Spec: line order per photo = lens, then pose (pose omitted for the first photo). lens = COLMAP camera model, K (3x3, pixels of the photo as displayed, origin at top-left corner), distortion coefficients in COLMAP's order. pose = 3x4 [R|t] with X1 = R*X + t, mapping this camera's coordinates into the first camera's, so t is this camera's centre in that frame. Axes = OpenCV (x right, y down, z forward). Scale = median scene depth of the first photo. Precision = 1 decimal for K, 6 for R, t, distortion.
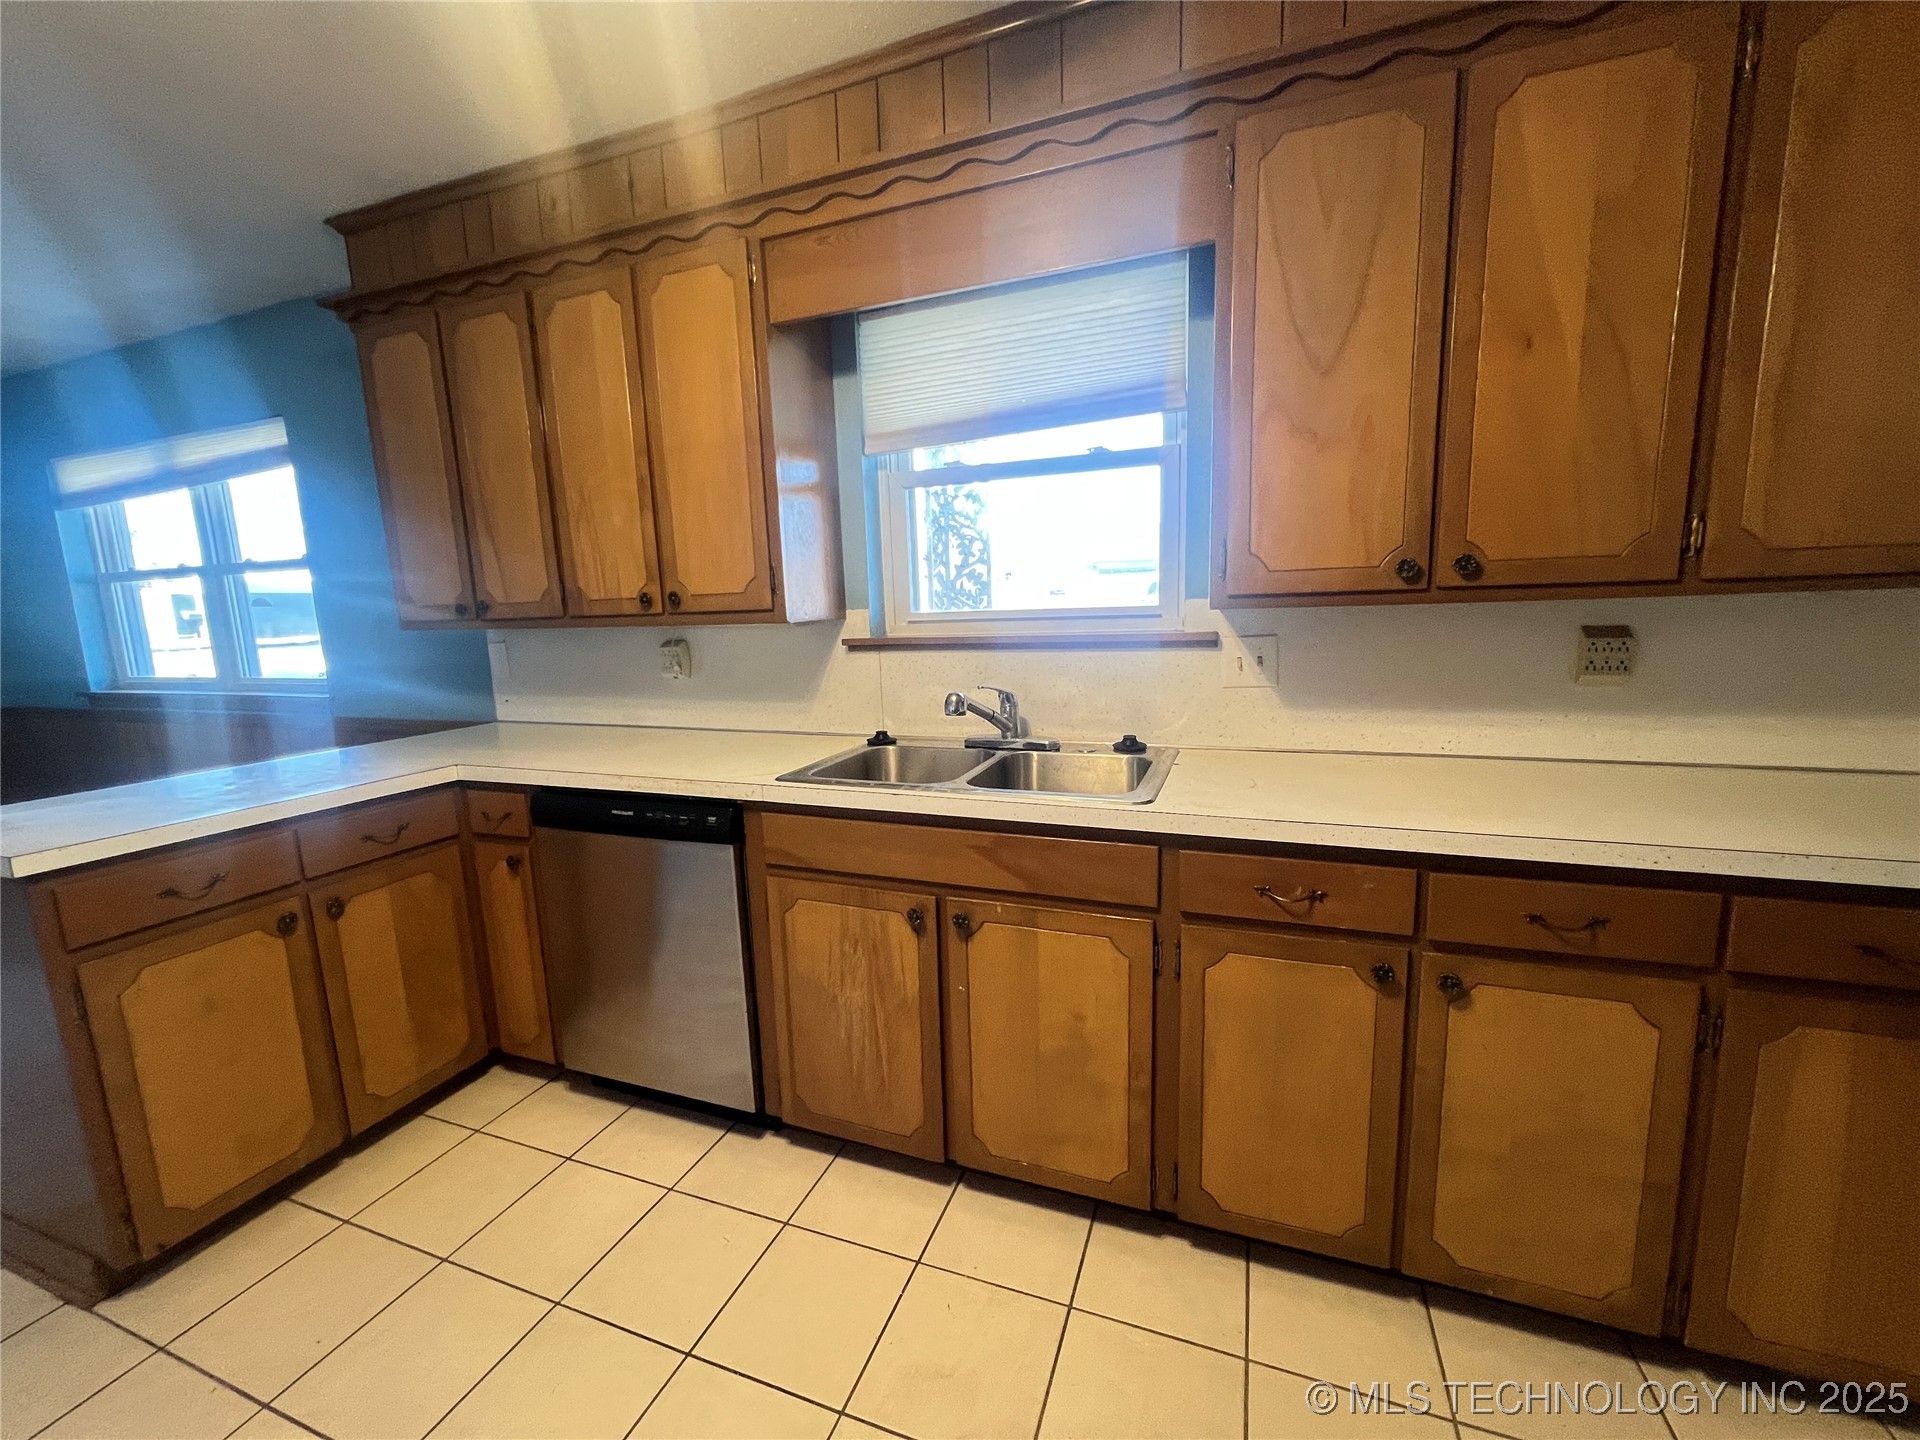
lens RADIAL K [[774.2, 0, 965.8], [0, 774.2, 721.3], [0, 0, 1]] dist [-0.001299, -0.000453]
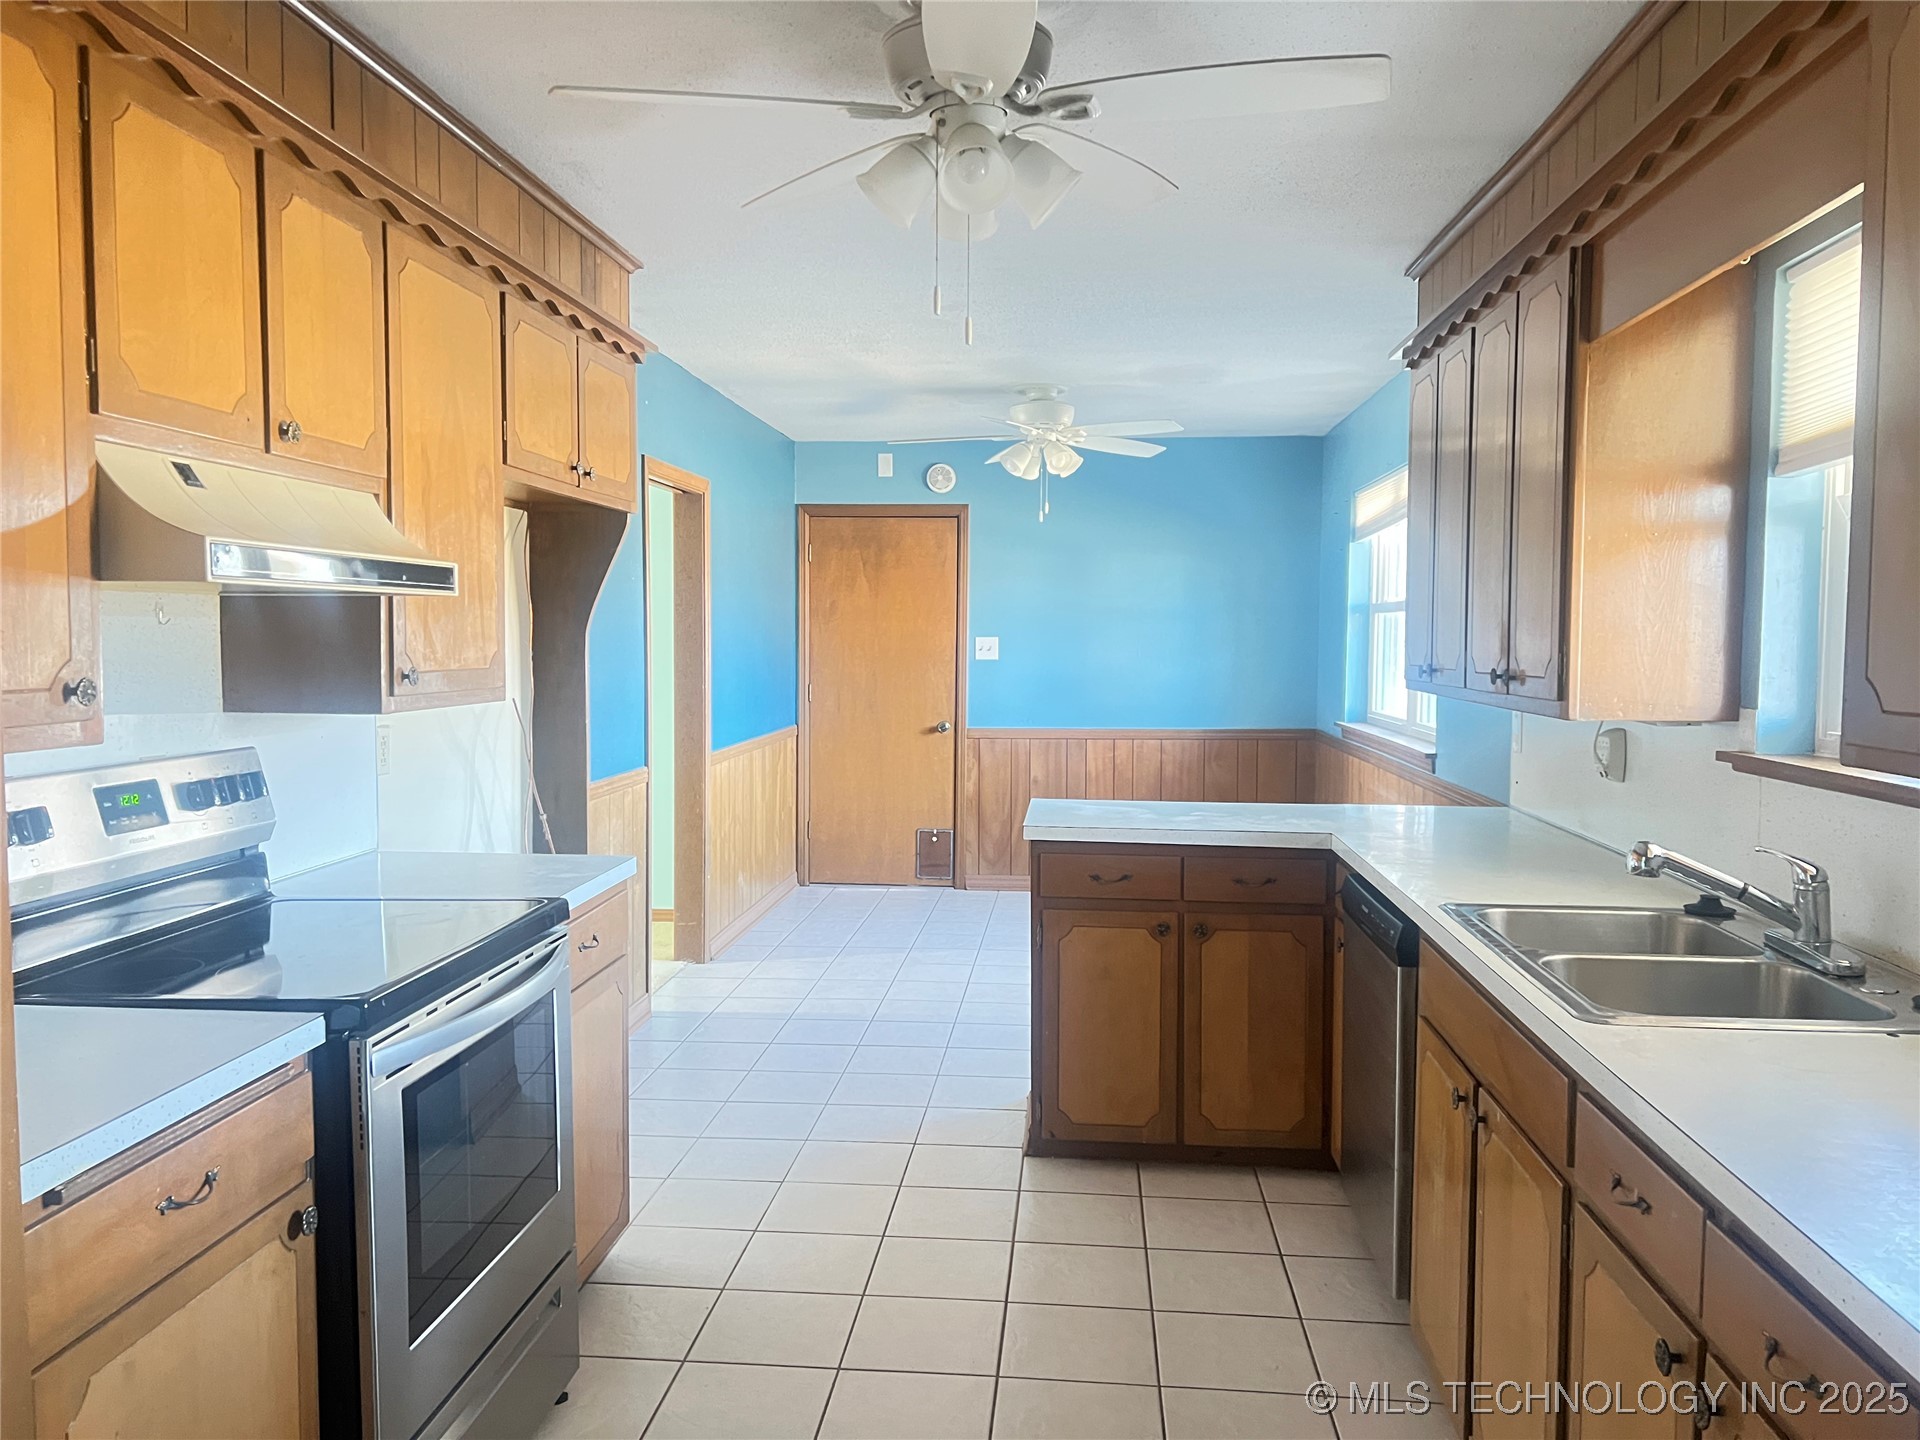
lens RADIAL K [[1445.1, 0, 955.2], [0, 1445.1, 727.9], [0, 0, 1]] dist [0.074506, -0.071806]
pose [[0.265763, 0.095962, -0.959250, 1.137489], [-0.160943, 0.985486, 0.053997, -0.115800], [0.950509, 0.140034, 0.277350, 0.033050]]
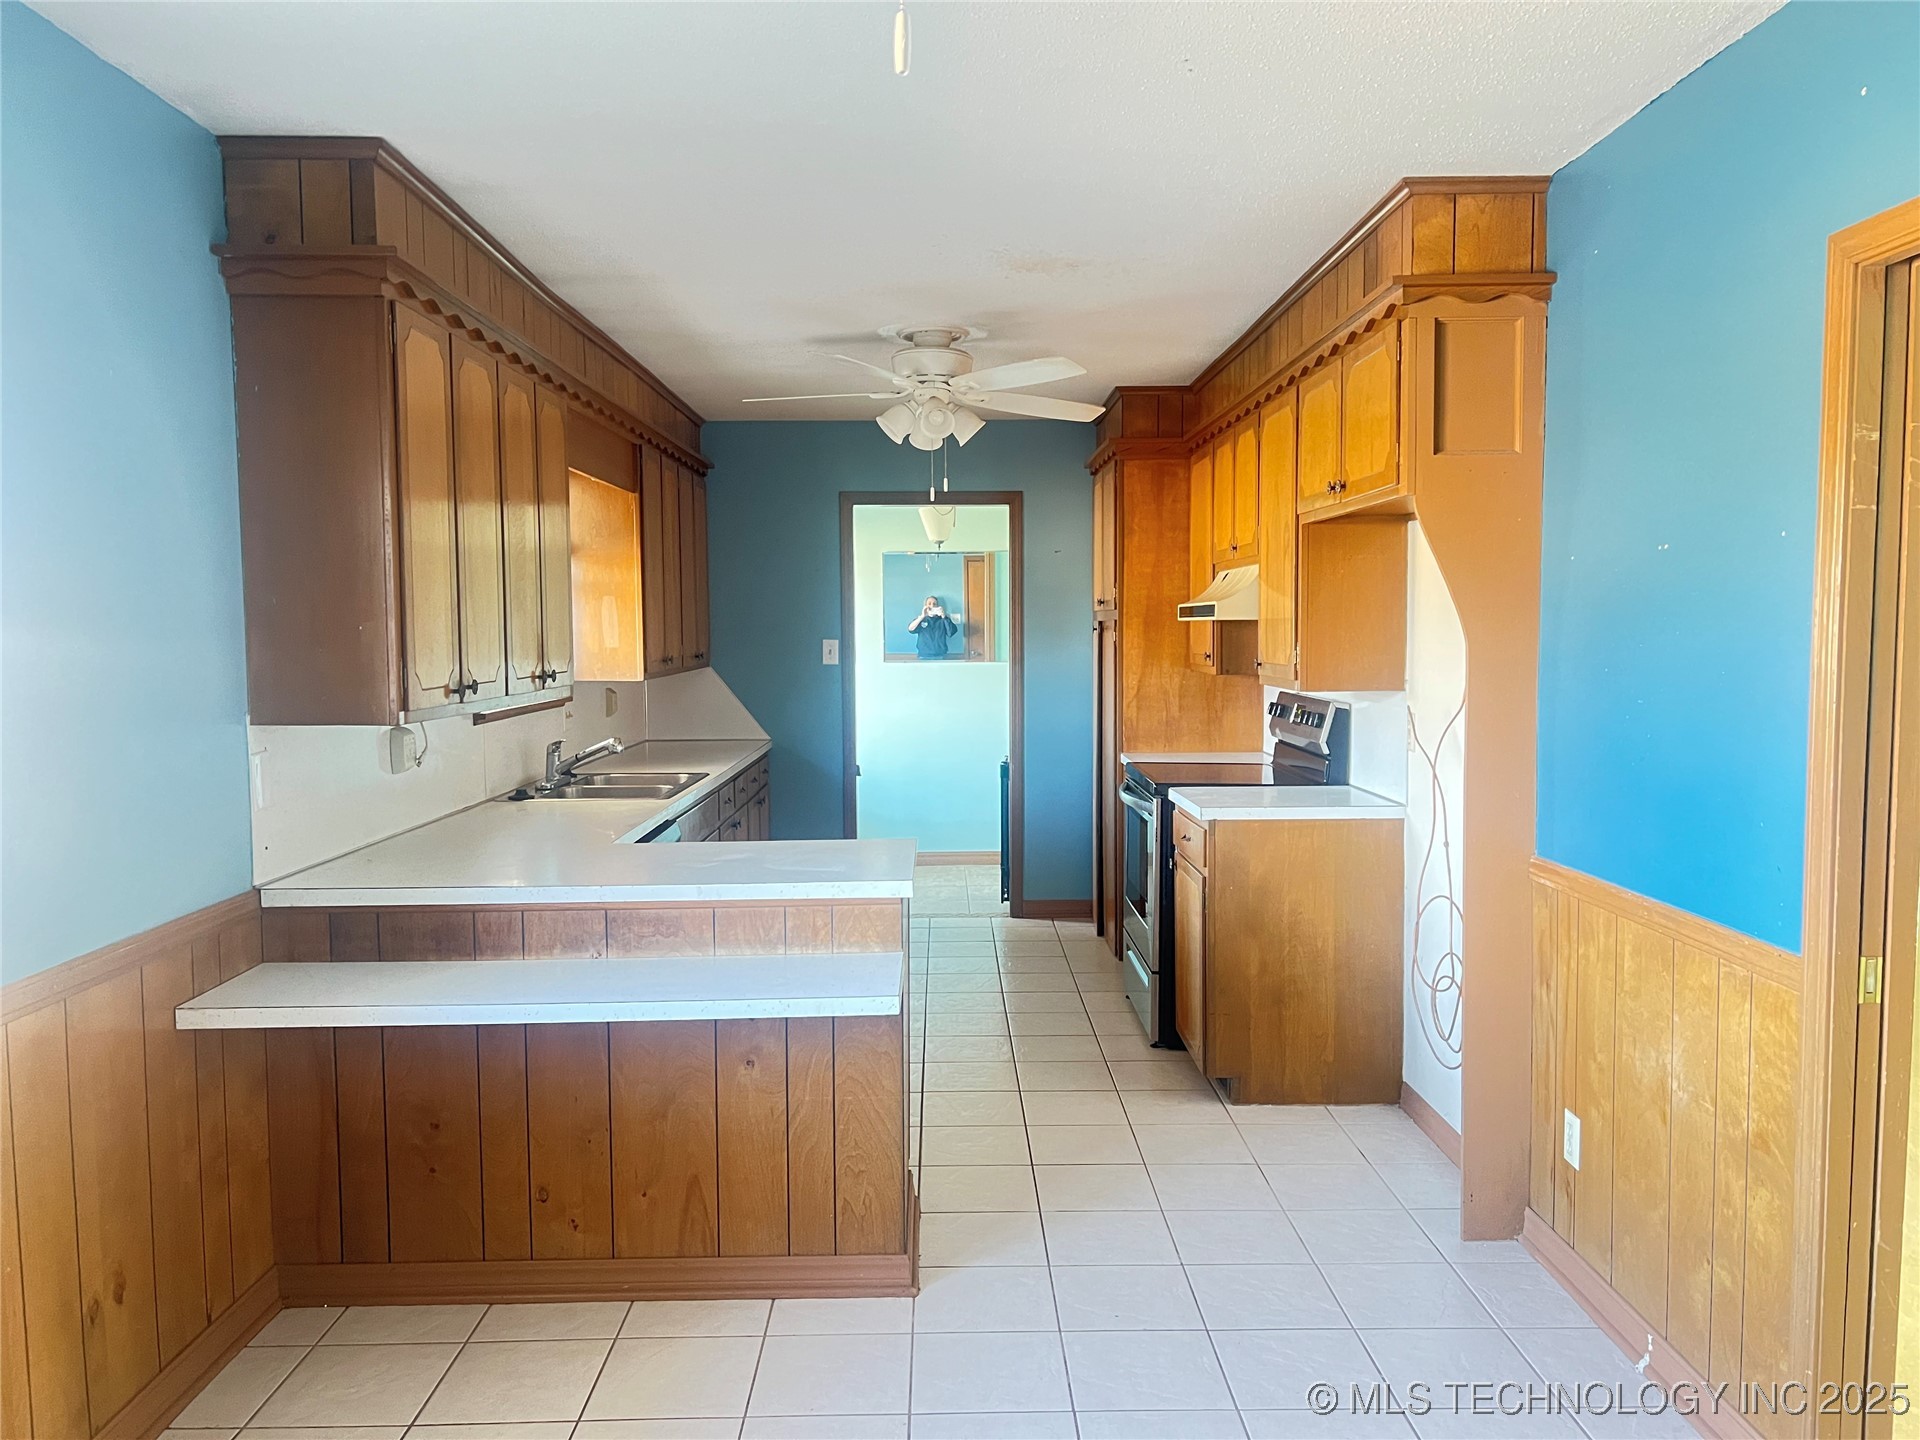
lens RADIAL K [[1445.1, 0, 952.9], [0, 1445.1, 728.4], [0, 0, 1]] dist [0.074506, -0.071806]
pose [[-0.365169, -0.033117, 0.930352, -3.013193], [0.160854, 0.982091, 0.098094, -0.236692], [-0.916939, 0.185471, -0.353302, 1.464497]]
